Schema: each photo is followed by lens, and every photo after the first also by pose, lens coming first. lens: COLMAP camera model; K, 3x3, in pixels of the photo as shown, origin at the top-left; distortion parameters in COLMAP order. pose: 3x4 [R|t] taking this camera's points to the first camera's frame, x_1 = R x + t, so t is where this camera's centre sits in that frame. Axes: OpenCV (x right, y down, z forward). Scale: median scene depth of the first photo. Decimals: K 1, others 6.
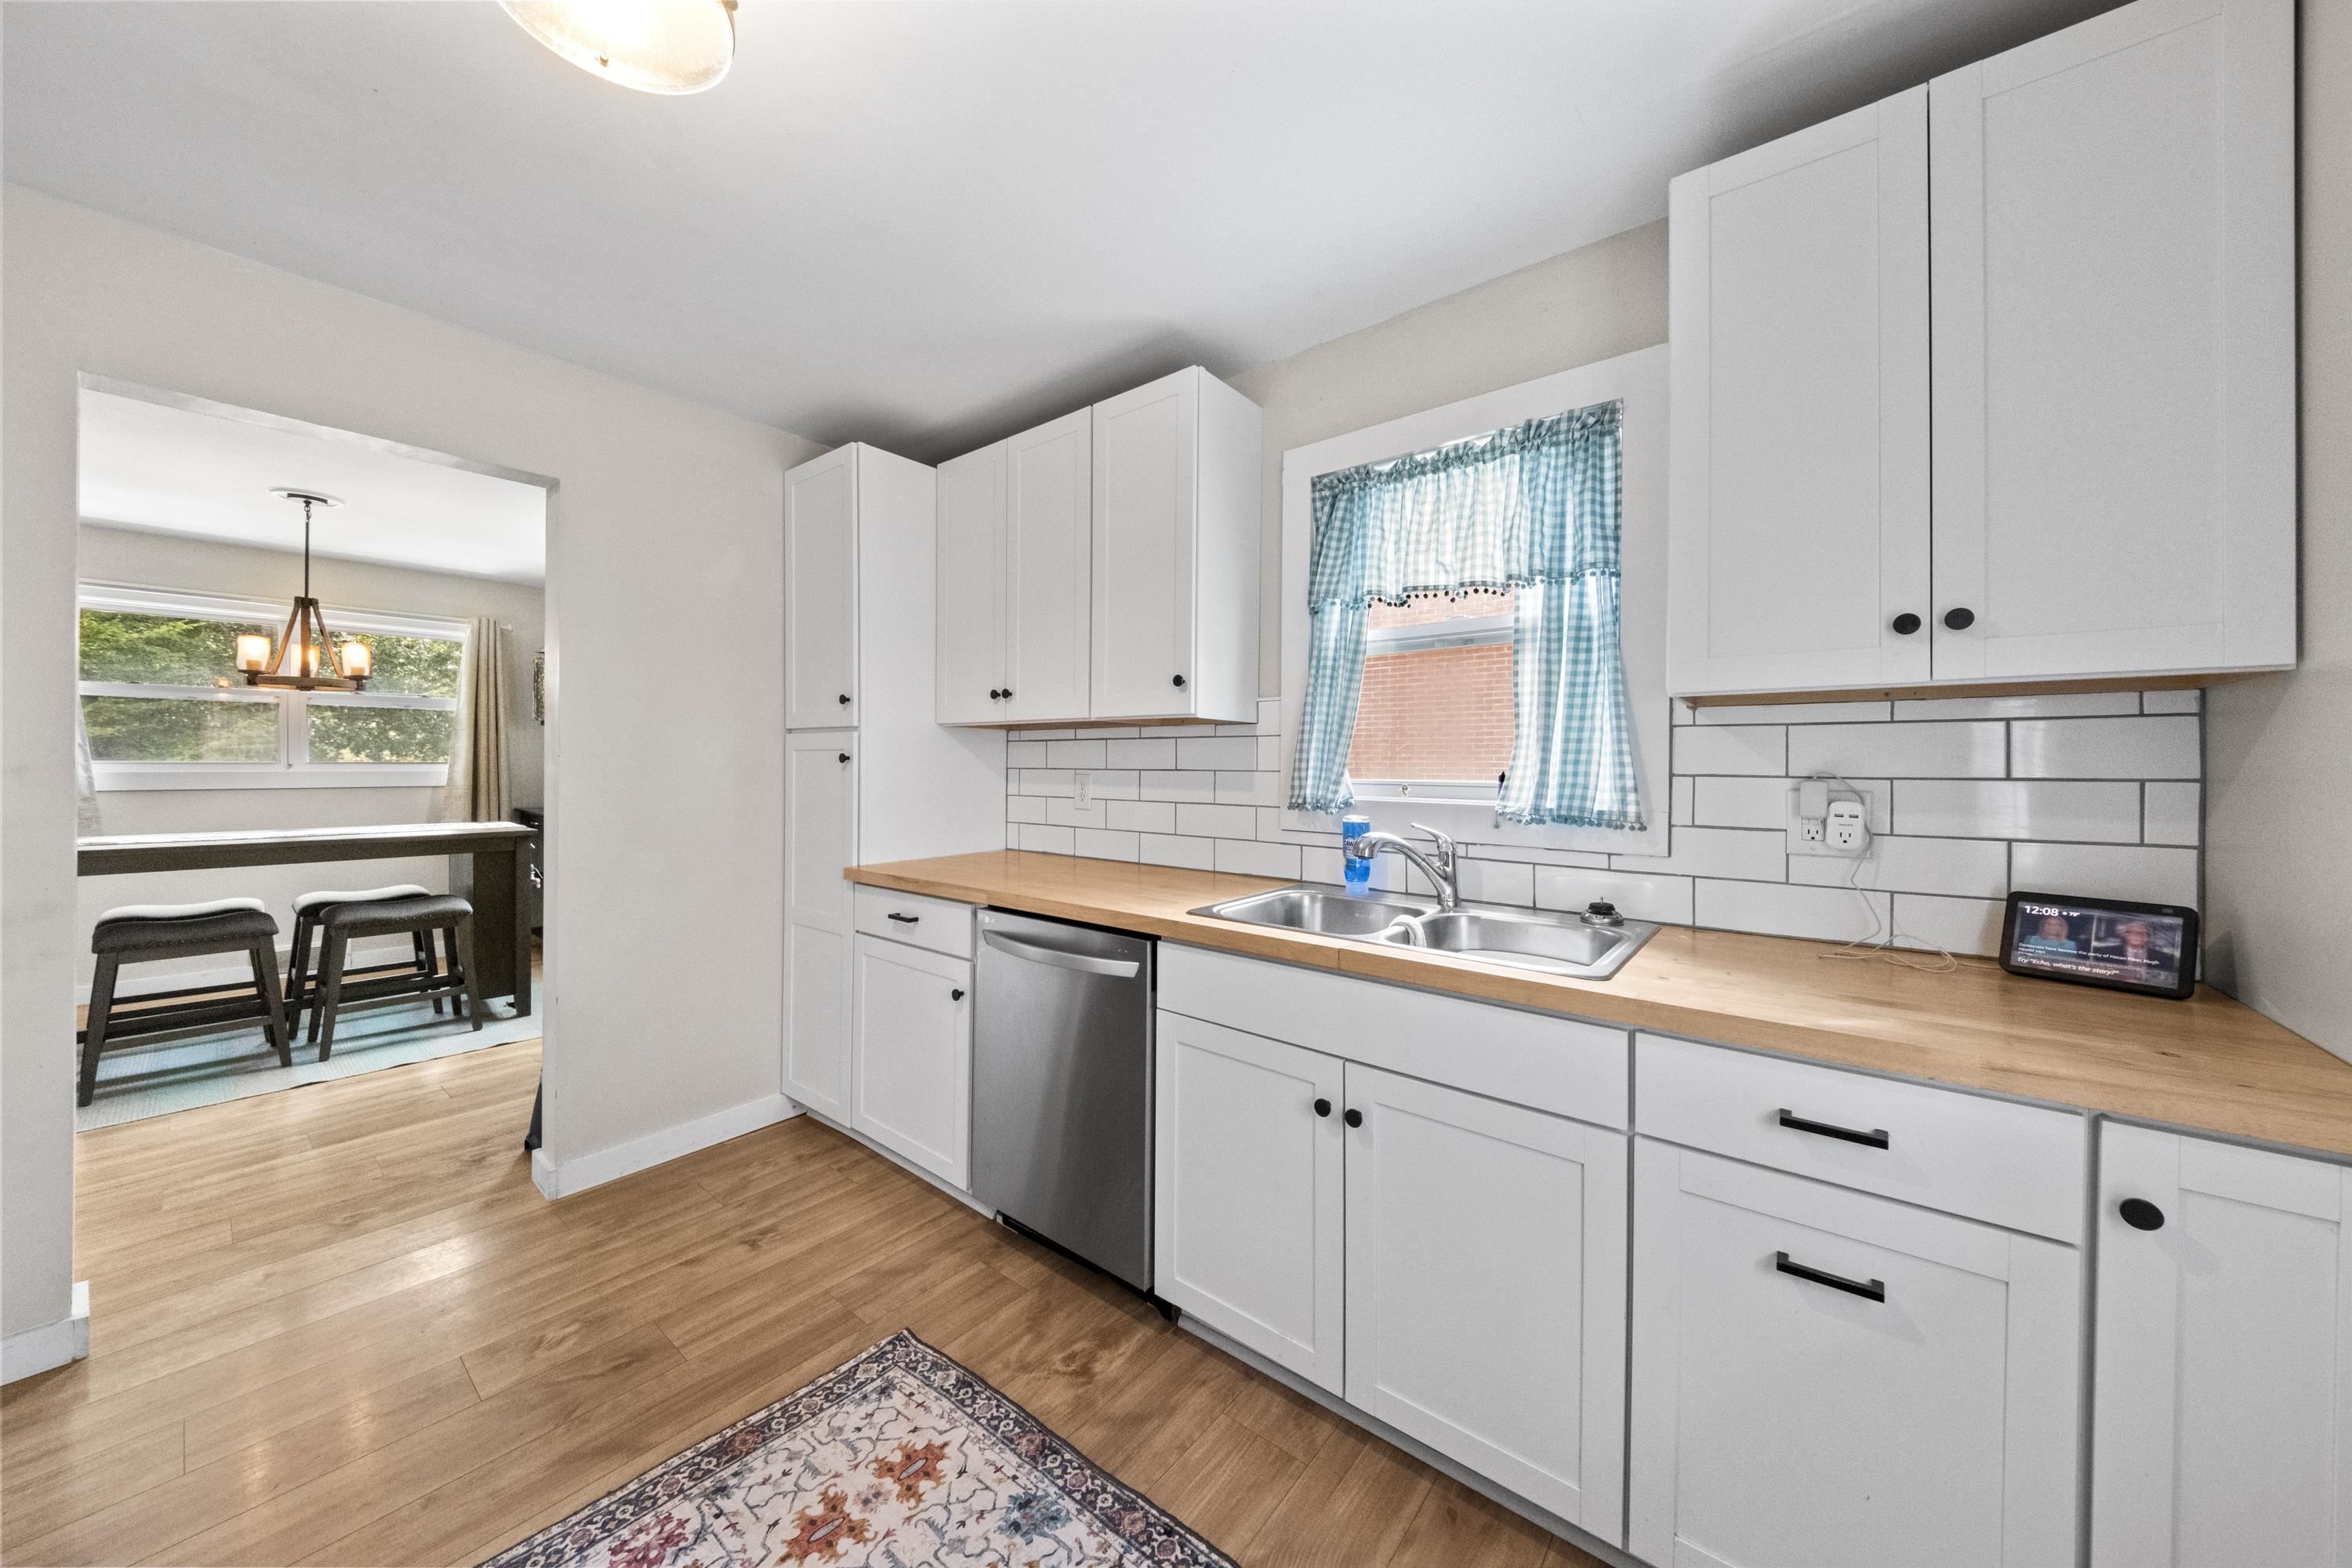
lens RADIAL K [[838.4, 0, 1163.7], [0, 838.4, 756.7], [0, 0, 1]] dist [0.106029, -0.042499]
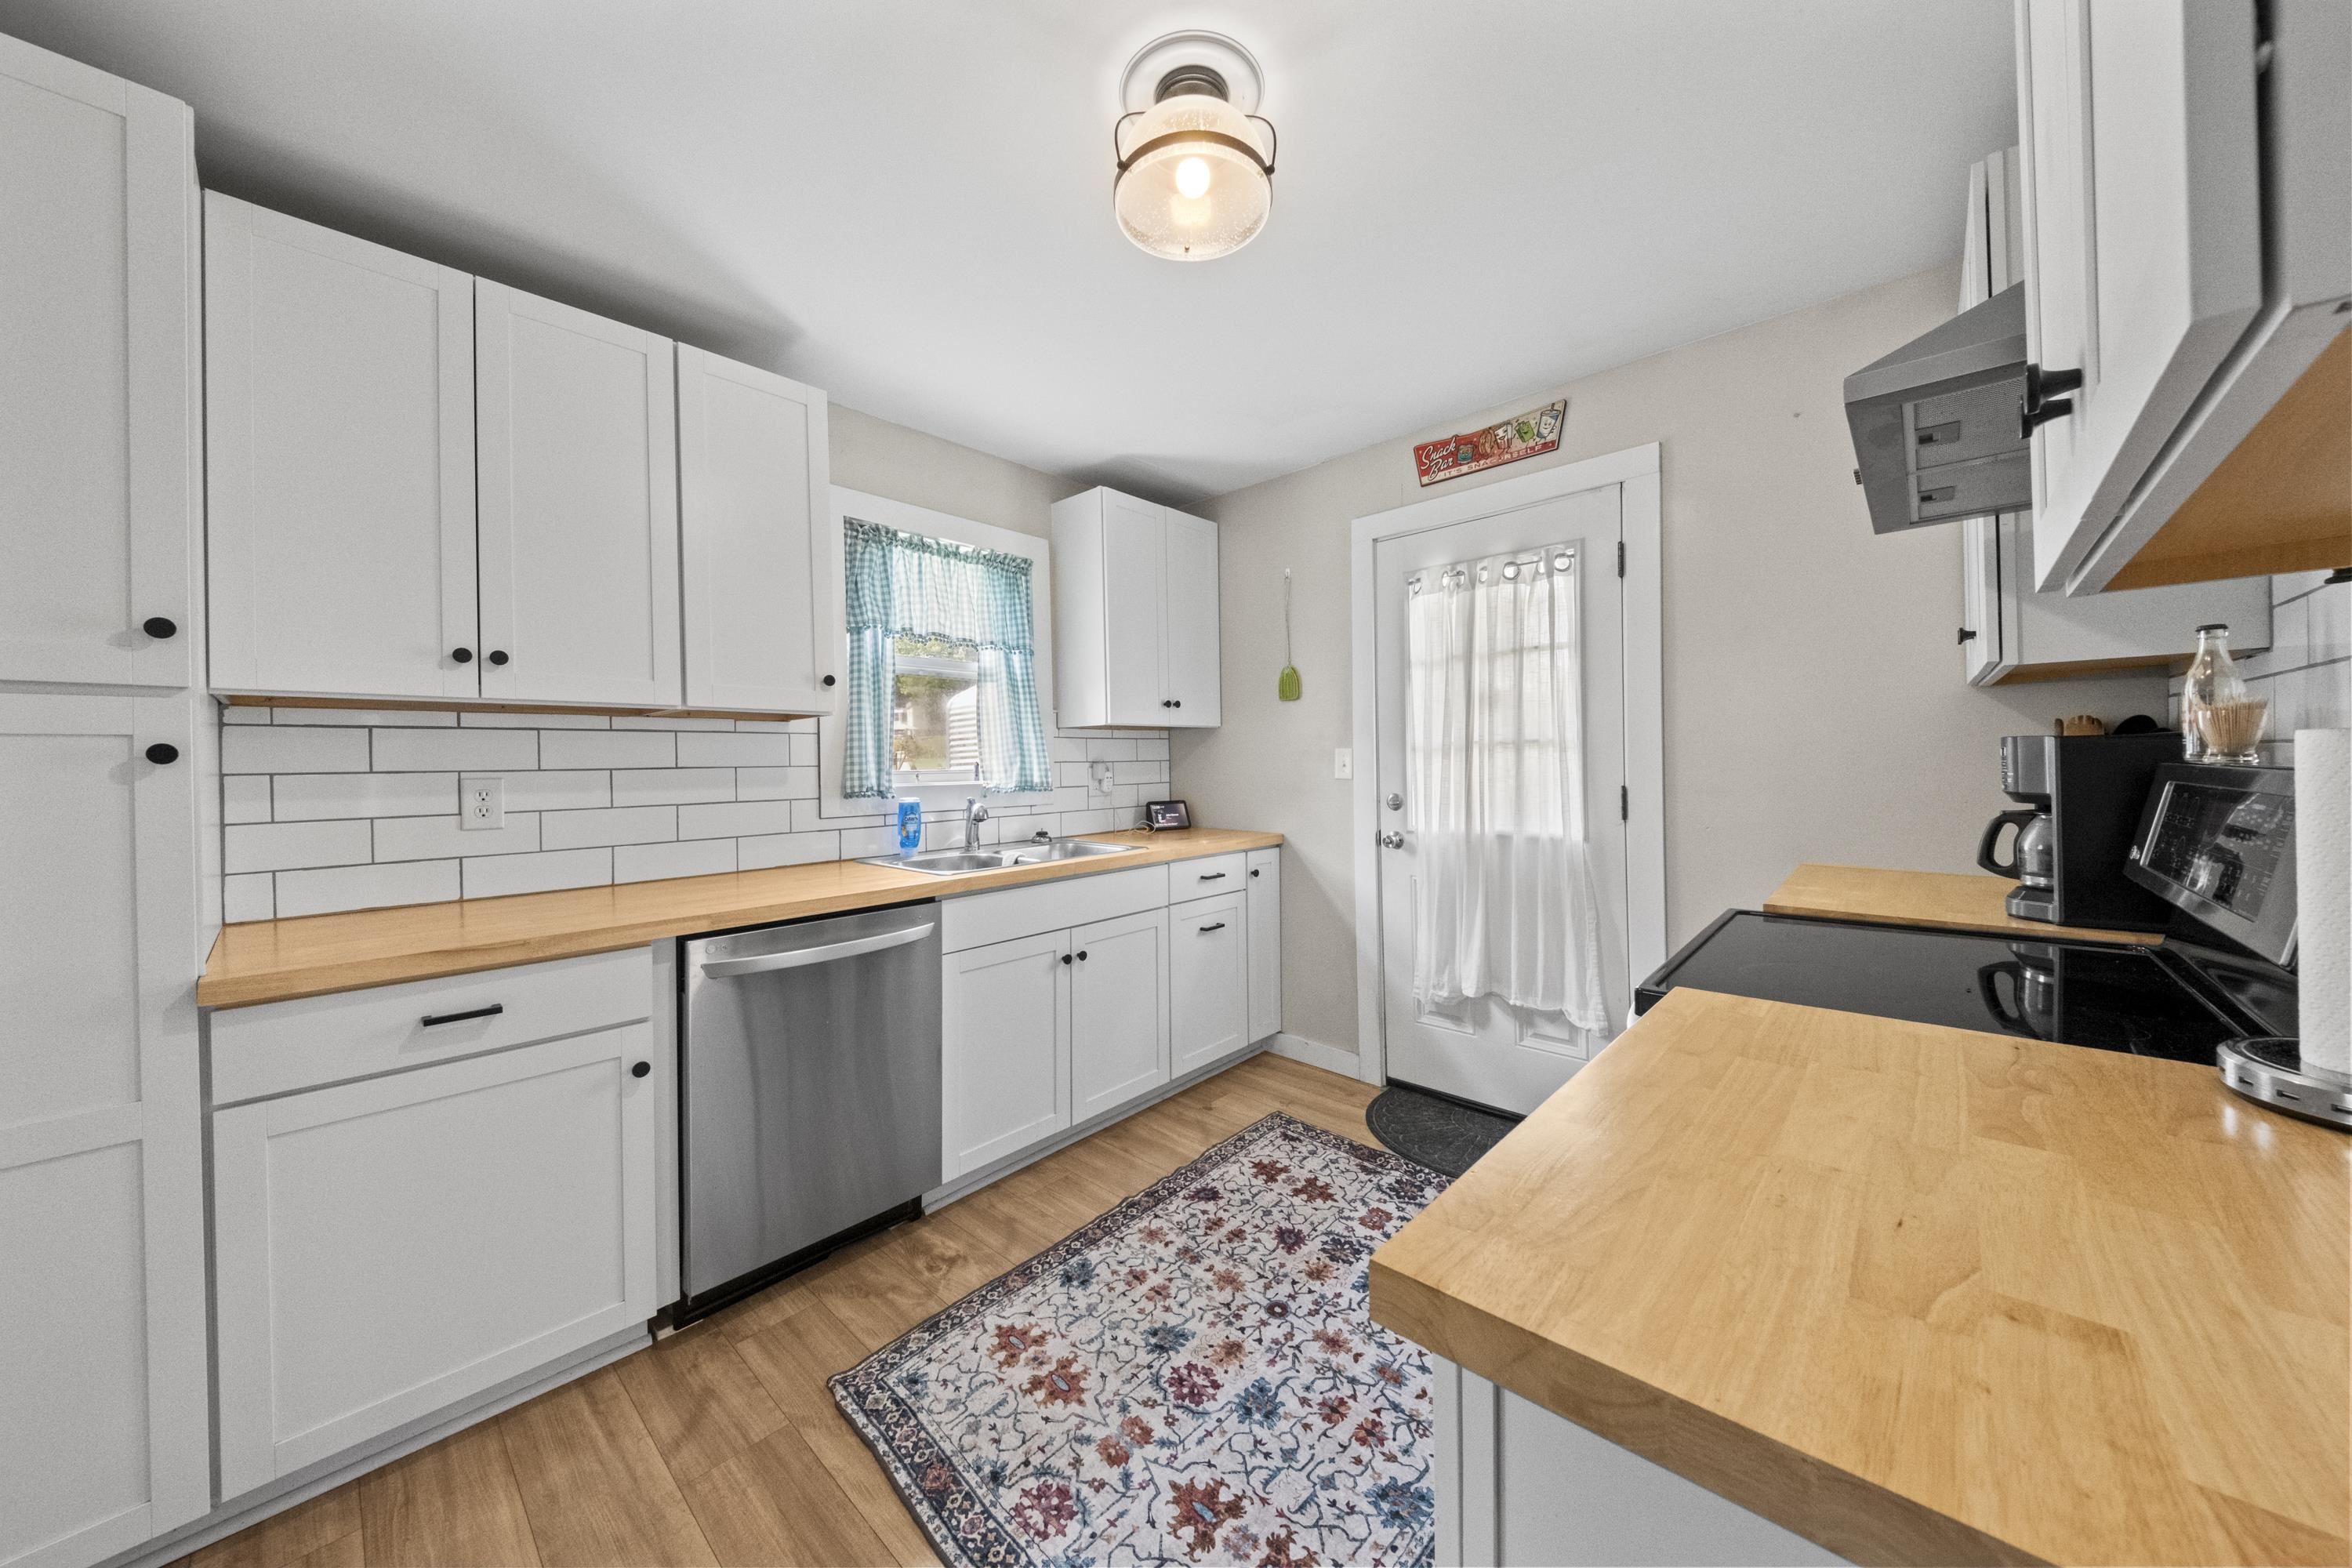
lens RADIAL K [[838.4, 0, 1163.7], [0, 838.4, 756.7], [0, 0, 1]] dist [0.106029, -0.042499]
pose [[0.042069, 0.007141, 0.999089, -1.249290], [0.015006, 0.999857, -0.007778, 0.026993], [-0.999002, 0.015319, 0.041956, 0.639012]]
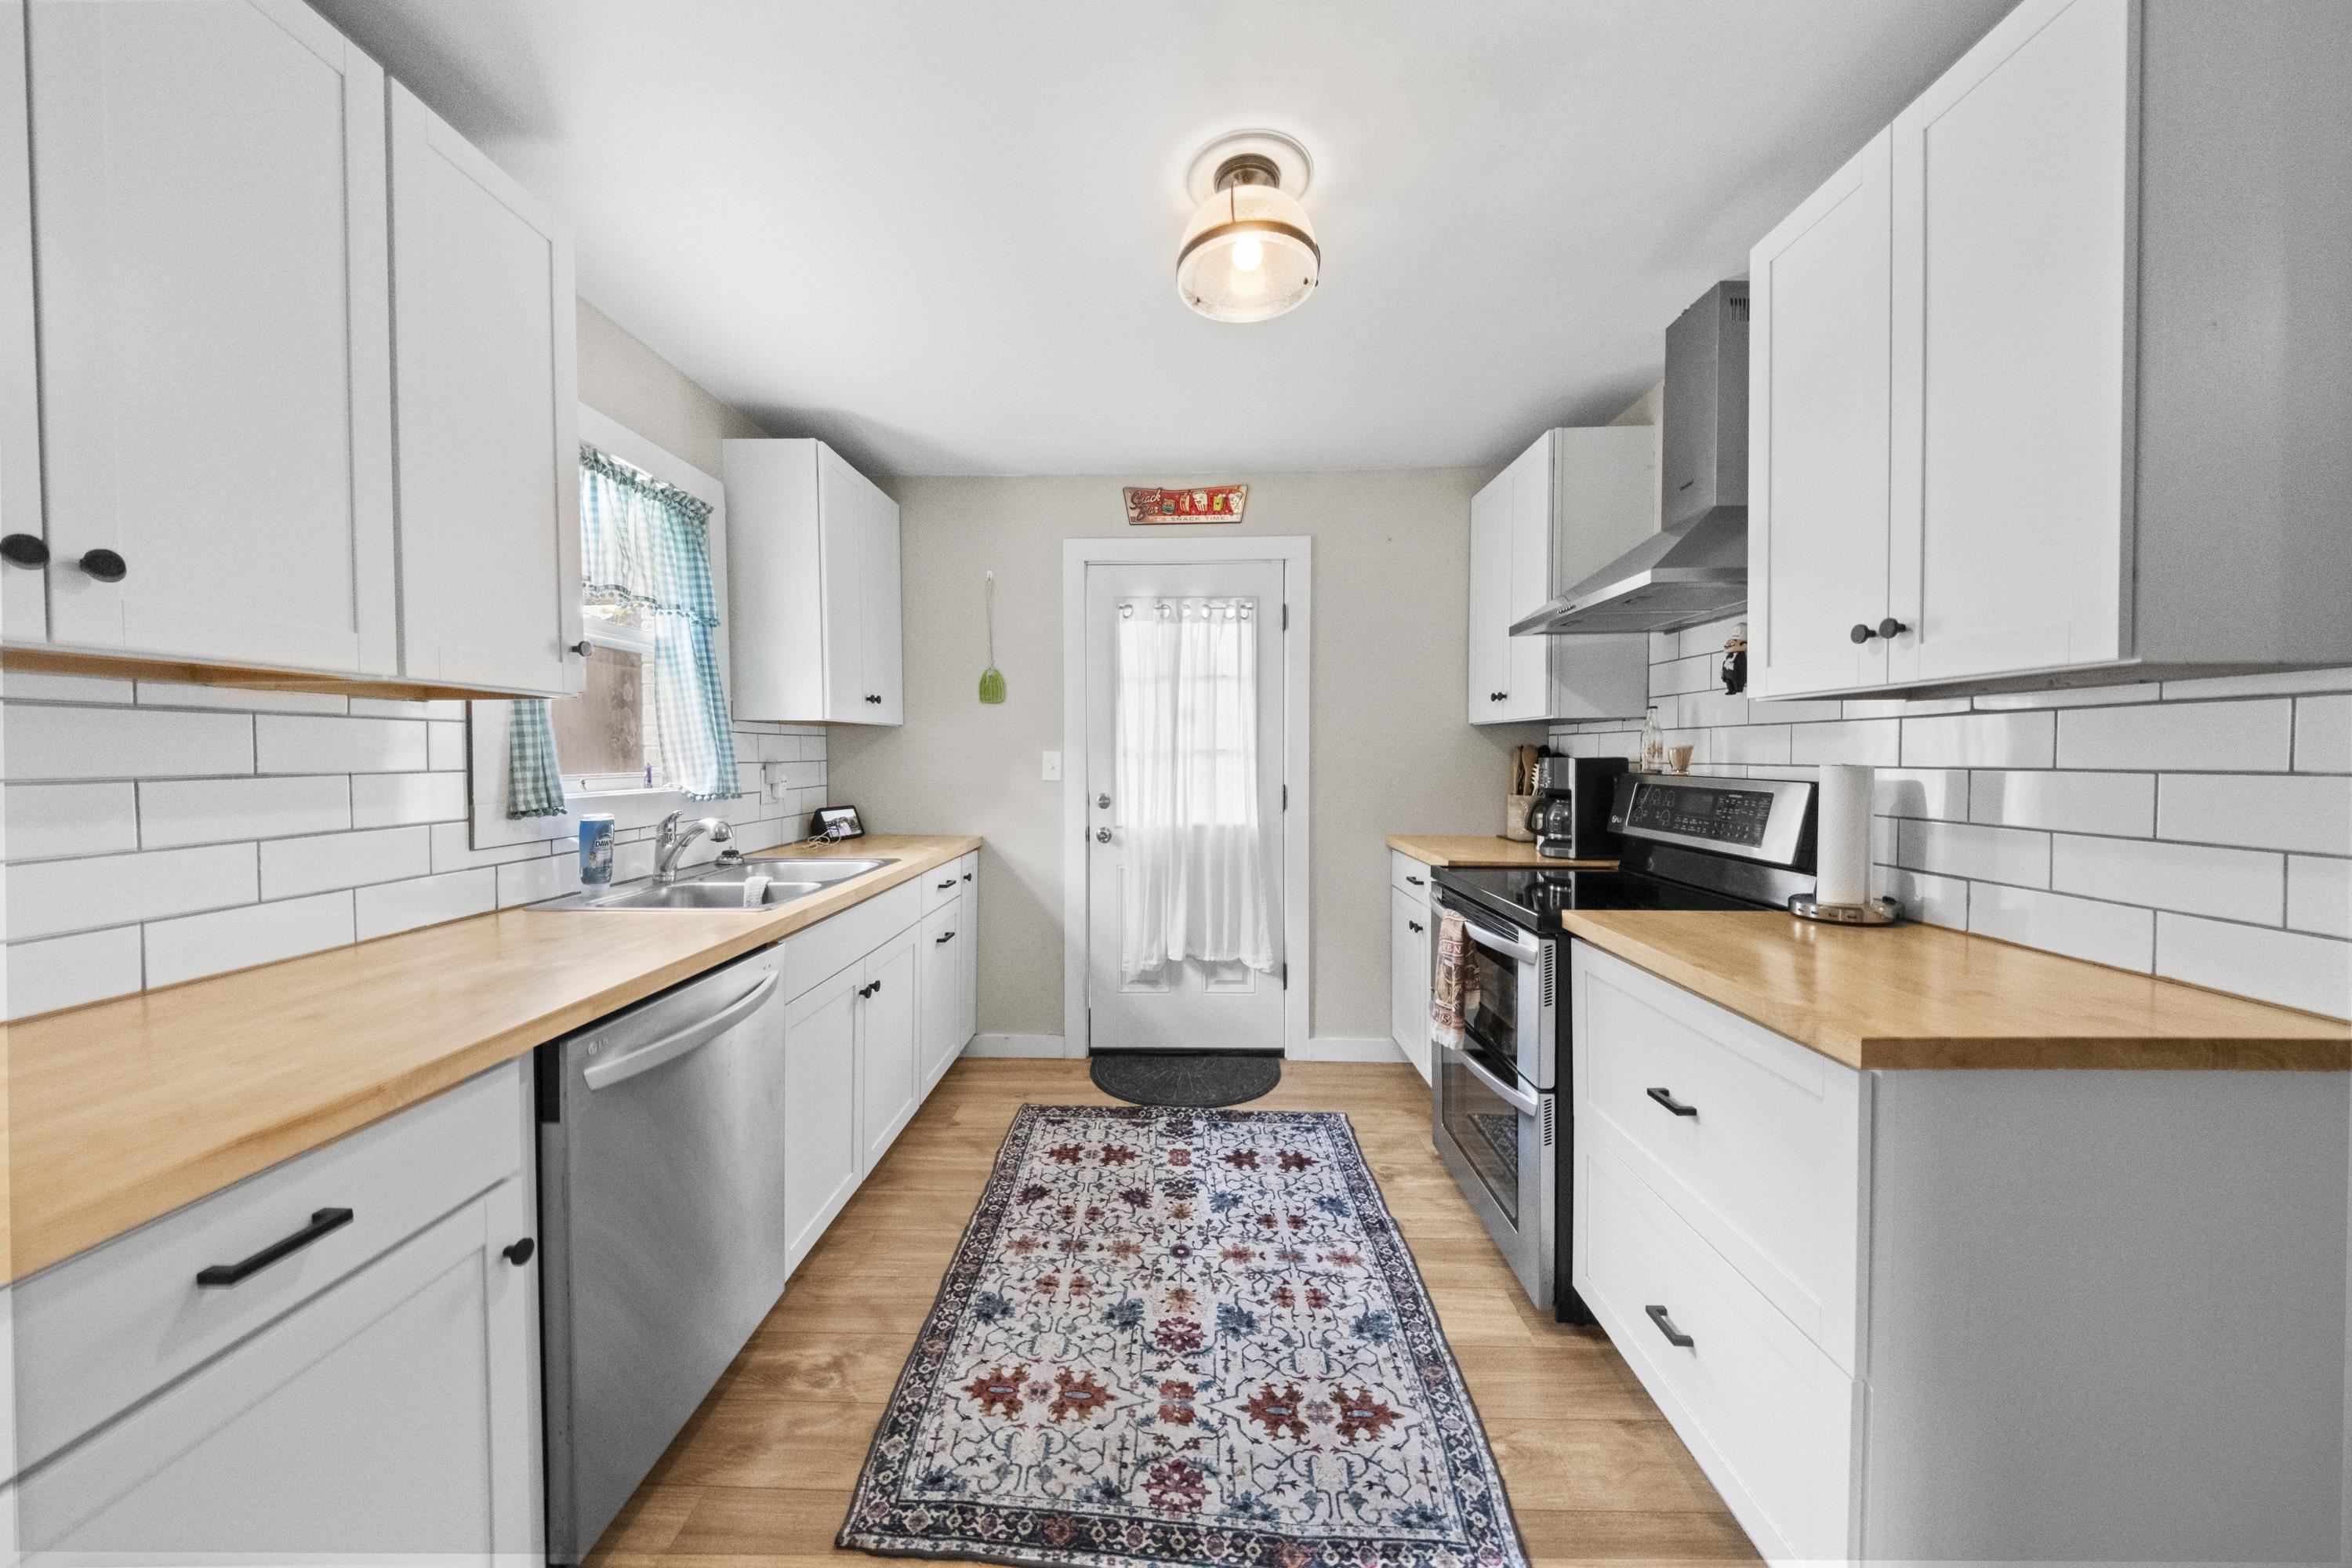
lens RADIAL K [[843.1, 0, 1177.3], [0, 843.1, 764.0], [0, 0, 1]] dist [0.140939, -0.030590]
pose [[-0.631164, -0.009494, 0.775591, -1.112990], [0.001653, 0.999906, 0.013586, 0.002703], [-0.775648, 0.009857, -0.631089, 1.318686]]
